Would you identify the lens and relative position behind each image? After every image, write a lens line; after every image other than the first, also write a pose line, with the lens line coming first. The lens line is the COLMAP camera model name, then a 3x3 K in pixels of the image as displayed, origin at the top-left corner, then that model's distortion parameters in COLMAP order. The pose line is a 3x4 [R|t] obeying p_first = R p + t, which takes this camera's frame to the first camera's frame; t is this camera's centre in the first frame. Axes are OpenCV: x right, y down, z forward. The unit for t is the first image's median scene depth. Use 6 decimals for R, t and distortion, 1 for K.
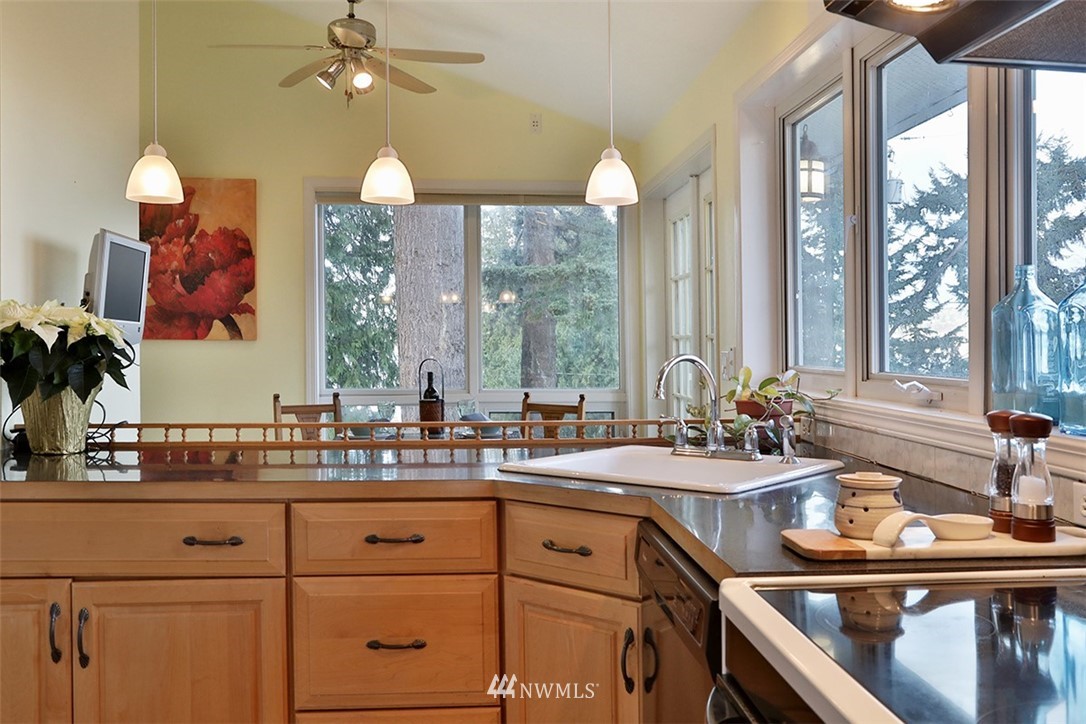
lens RADIAL K [[957.4, 0, 541.3], [0, 957.4, 359.5], [0, 0, 1]] dist [-0.031483, -0.002666]
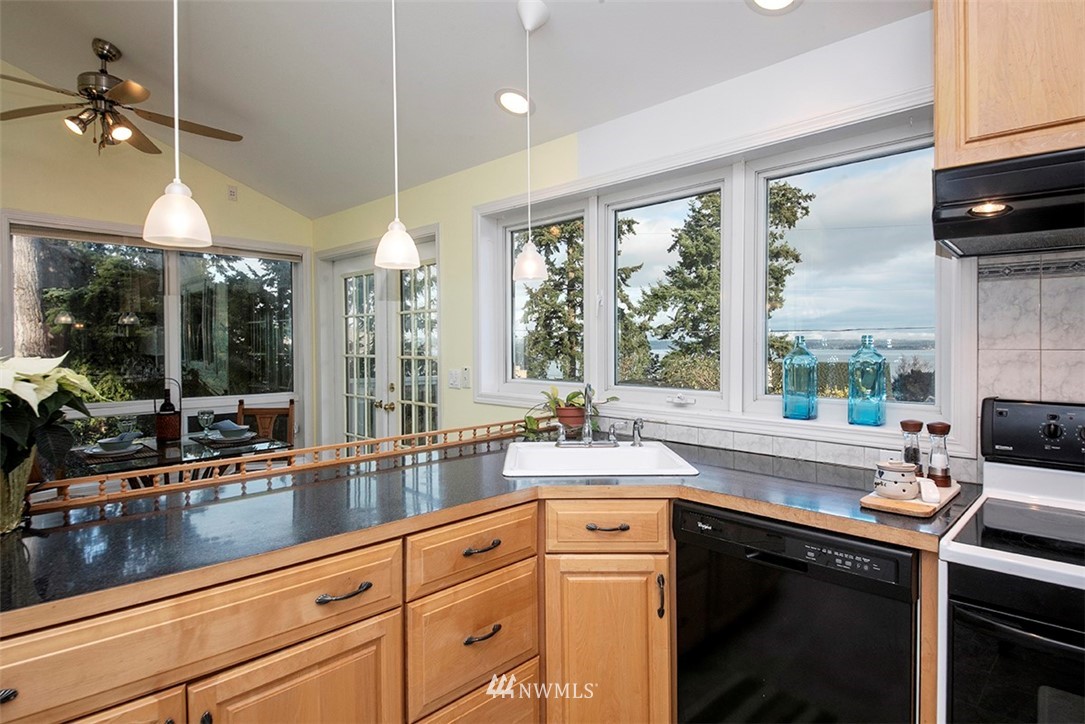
lens RADIAL K [[579.9, 0, 517.8], [0, 579.9, 351.2], [0, 0, 1]] dist [0.007074, -0.000166]
pose [[0.767498, -0.008723, 0.640992, -0.470700], [0.014888, 0.999880, -0.004219, -0.047932], [-0.640878, 0.012781, 0.767536, 0.315070]]
